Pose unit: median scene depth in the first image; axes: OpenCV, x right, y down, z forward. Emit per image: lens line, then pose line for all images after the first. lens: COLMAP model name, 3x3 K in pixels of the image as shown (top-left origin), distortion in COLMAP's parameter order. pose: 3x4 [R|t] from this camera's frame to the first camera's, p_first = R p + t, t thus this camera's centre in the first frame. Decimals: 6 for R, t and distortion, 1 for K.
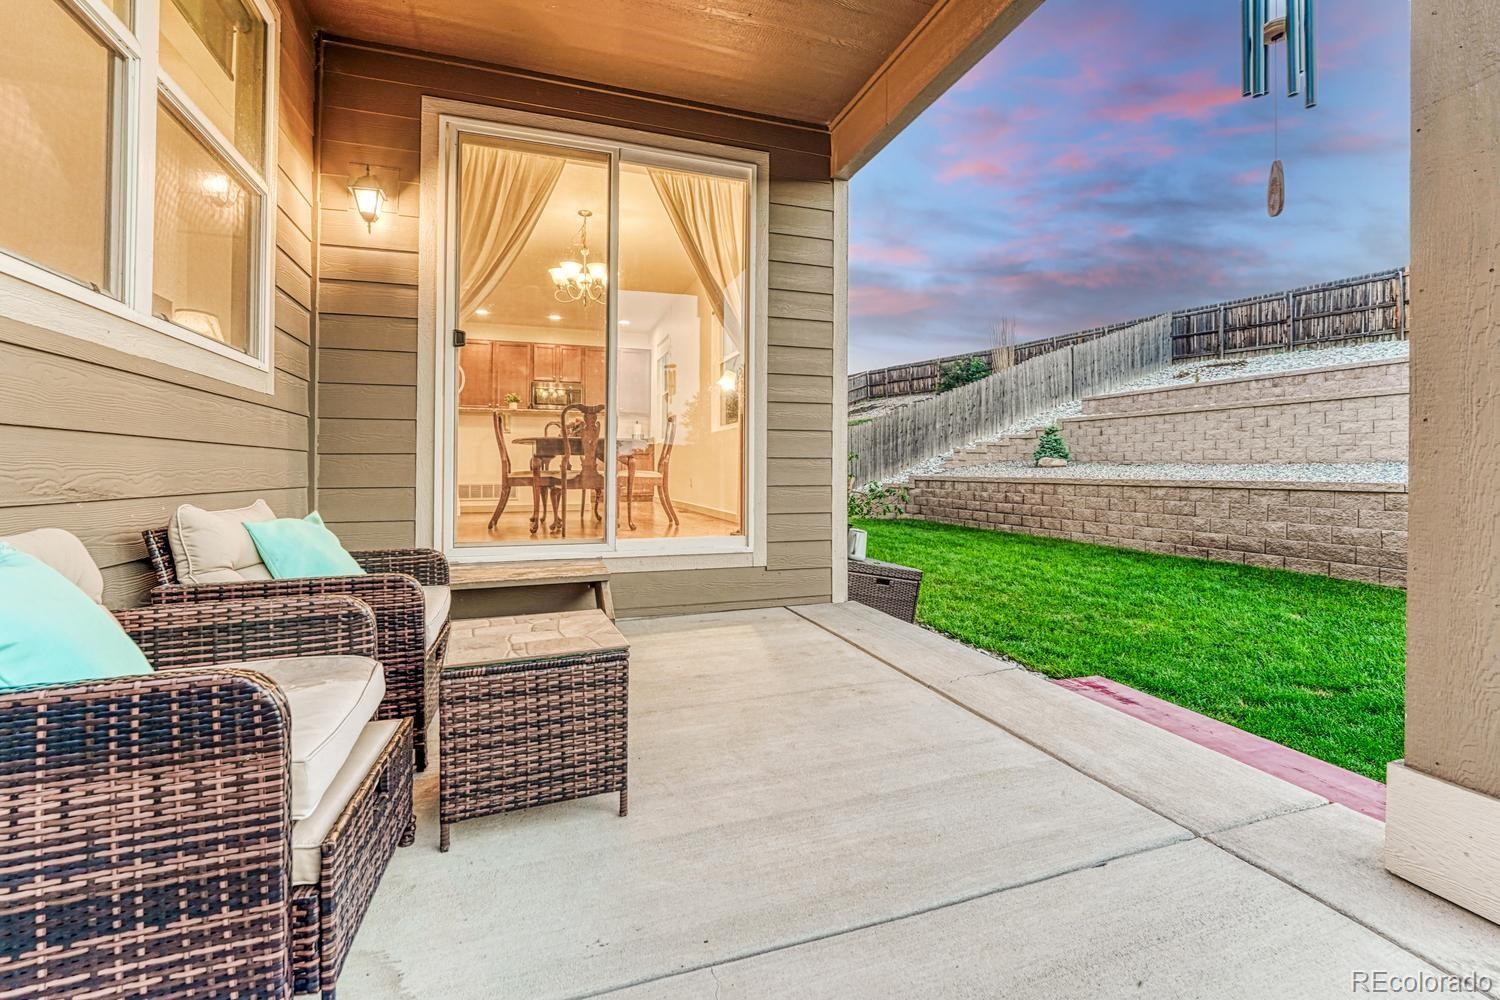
lens RADIAL K [[634.0, 0, 749.6], [0, 634.0, 466.3], [0, 0, 1]] dist [-0.000624, -0.000182]
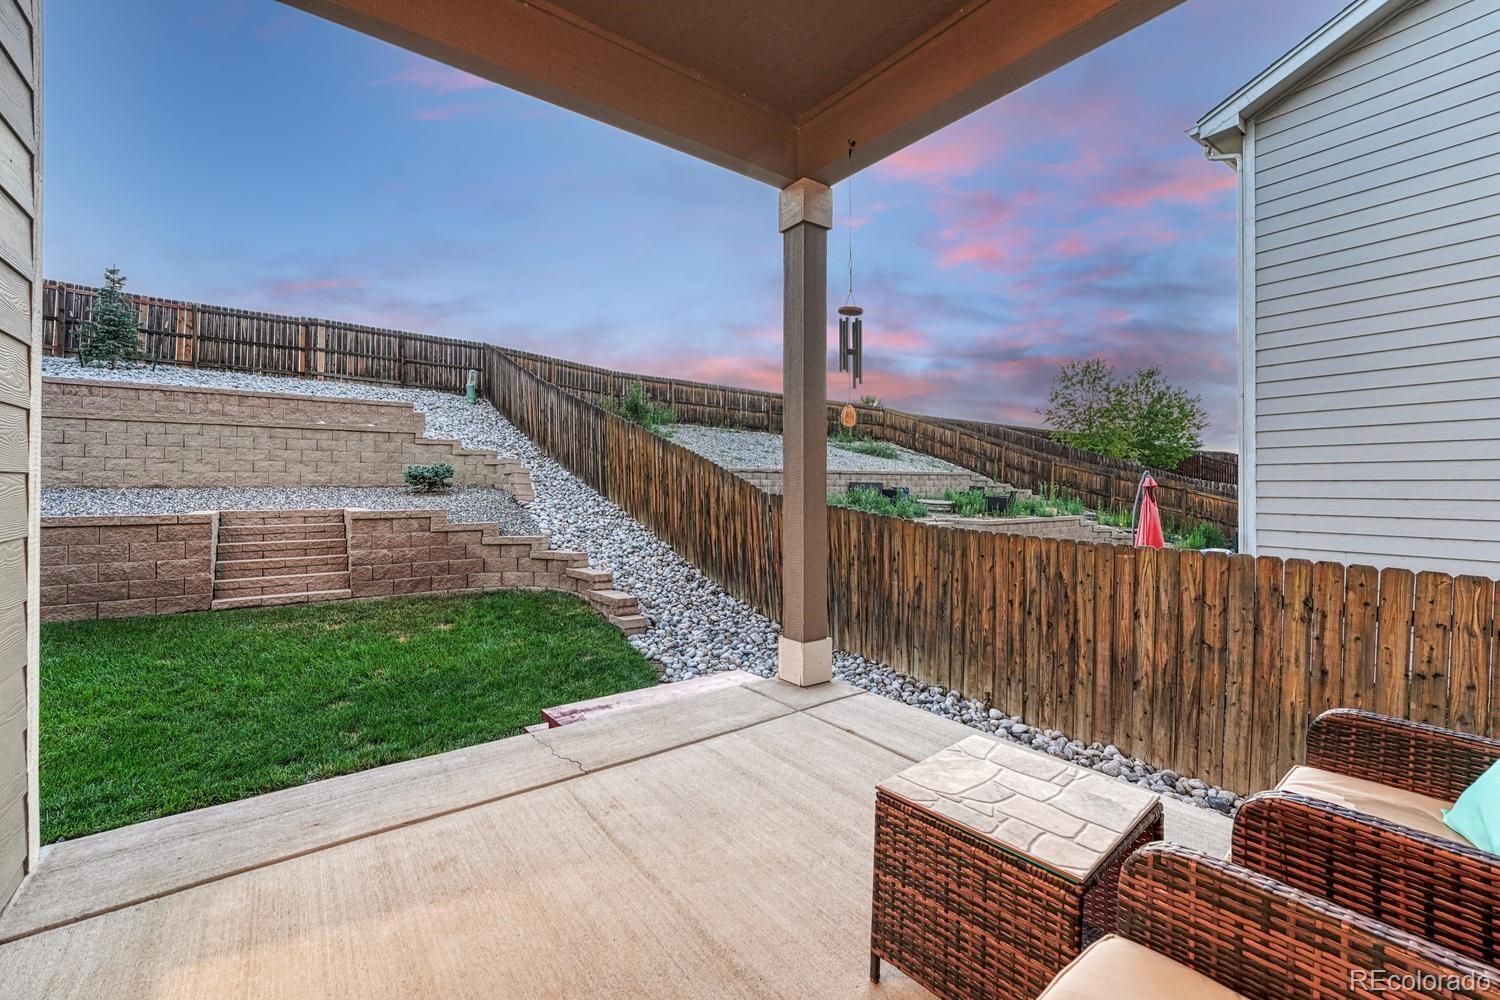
lens RADIAL K [[607.4, 0, 746.9], [0, 607.4, 491.7], [0, 0, 1]] dist [0.001814, 0.000530]
pose [[-0.309708, -0.010636, 0.950772, -0.109918], [-0.009738, 0.999920, 0.008013, -0.013578], [-0.950782, -0.006777, -0.309787, 0.181102]]
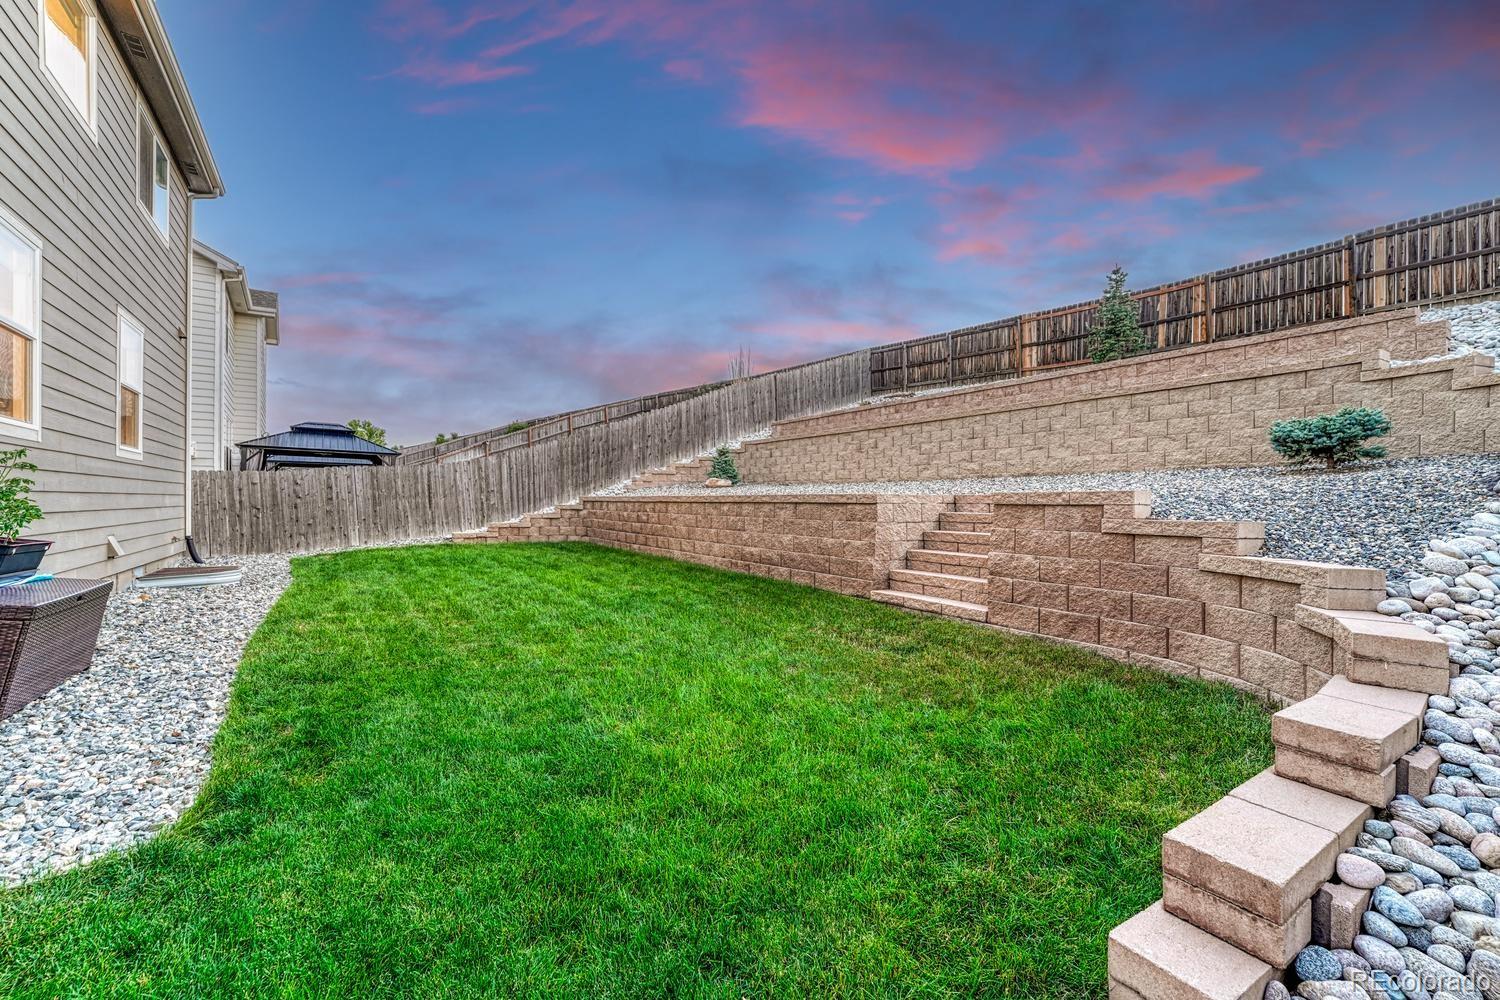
lens RADIAL K [[608.8, 0, 750.0], [0, 608.8, 500.0], [0, 0, 1]] dist [-0.001332, 0.000749]
pose [[0.969003, -0.006023, 0.246974, 0.278287], [0.003578, 0.999940, 0.010349, 0.011474], [-0.247022, -0.009145, 0.968967, 0.036259]]
